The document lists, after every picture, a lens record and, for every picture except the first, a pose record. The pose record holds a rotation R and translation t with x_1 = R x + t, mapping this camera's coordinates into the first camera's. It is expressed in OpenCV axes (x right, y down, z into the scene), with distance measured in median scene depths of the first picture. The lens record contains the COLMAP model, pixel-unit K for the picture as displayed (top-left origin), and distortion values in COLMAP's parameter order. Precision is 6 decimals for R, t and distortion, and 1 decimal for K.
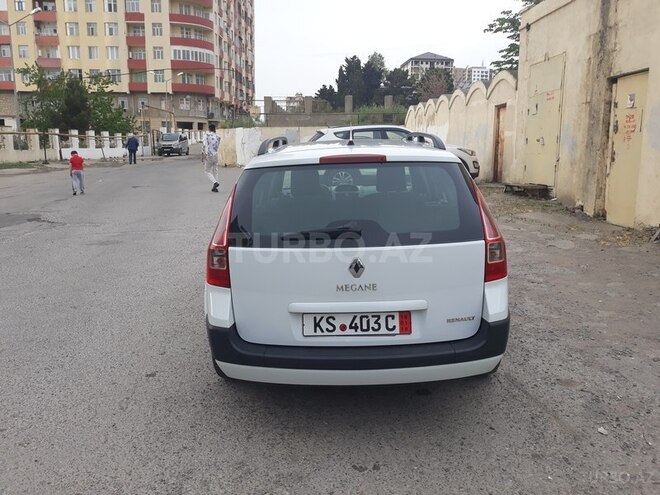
lens RADIAL K [[570.3, 0, 341.1], [0, 570.3, 246.0], [0, 0, 1]] dist [0.008199, 0.006035]
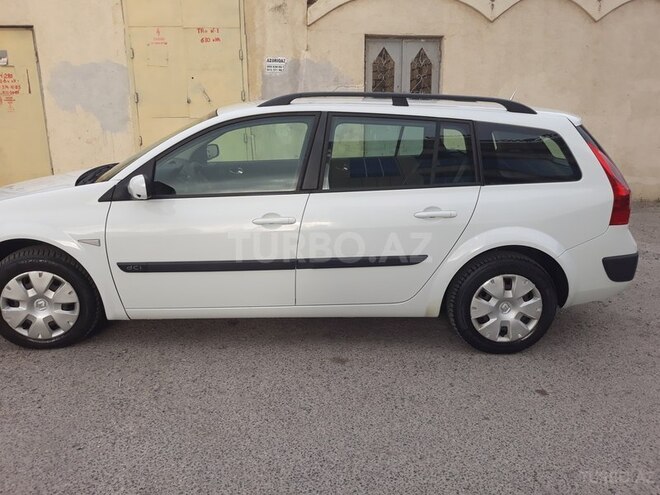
lens RADIAL K [[585.4, 0, 296.6], [0, 585.4, 246.4], [0, 0, 1]] dist [0.007036, 0.004055]
pose [[-0.047583, -0.231300, 0.971718, -0.466370], [0.175868, 0.955683, 0.236095, -0.099569], [-0.983263, 0.182128, -0.004796, 0.565926]]
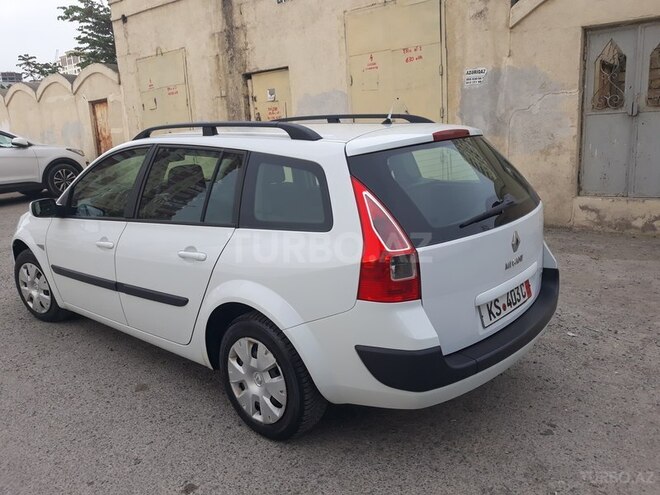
lens RADIAL K [[560.9, 0, 330.0], [0, 560.9, 247.5], [0, 0, 1]] dist [-0.003205, -0.001315]
pose [[0.645400, -0.188875, 0.740125, -0.283591], [0.186347, 0.978603, 0.087235, -0.030823], [-0.740765, 0.081619, 0.666788, 0.185516]]
